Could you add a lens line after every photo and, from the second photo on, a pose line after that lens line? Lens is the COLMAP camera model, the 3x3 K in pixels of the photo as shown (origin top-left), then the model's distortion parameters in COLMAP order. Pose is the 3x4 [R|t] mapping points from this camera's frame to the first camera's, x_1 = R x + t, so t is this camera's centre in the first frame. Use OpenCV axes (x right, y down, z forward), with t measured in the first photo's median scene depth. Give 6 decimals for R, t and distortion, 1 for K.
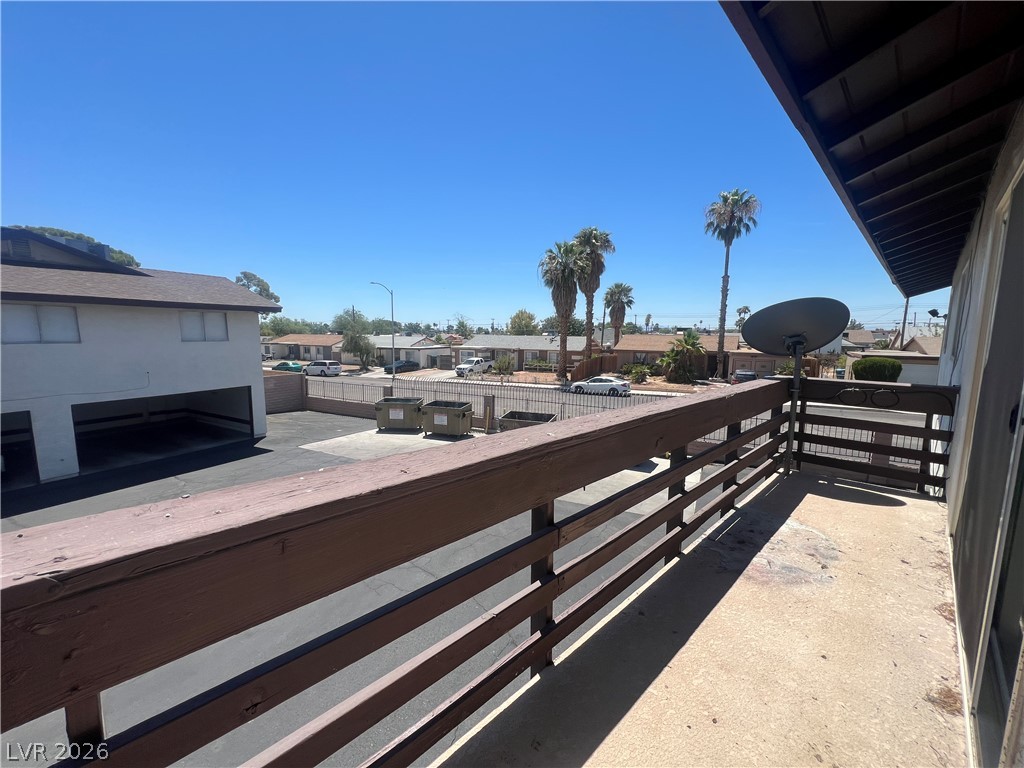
lens RADIAL K [[408.6, 0, 512.1], [0, 408.6, 387.4], [0, 0, 1]] dist [0.002919, -0.000815]
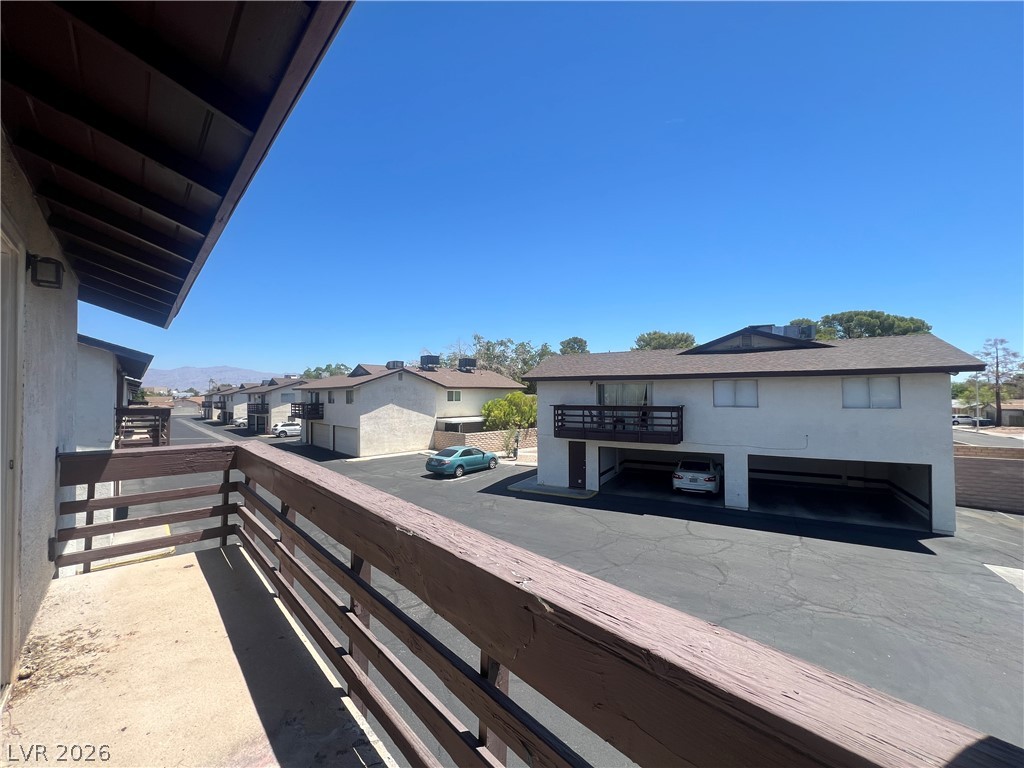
lens RADIAL K [[408.6, 0, 512.9], [0, 408.6, 386.2], [0, 0, 1]] dist [0.002919, -0.000815]
pose [[-0.030789, -0.034460, -0.998932, 0.205292], [-0.126136, 0.991550, -0.030317, -0.031394], [0.991535, 0.125068, -0.034875, 0.218297]]
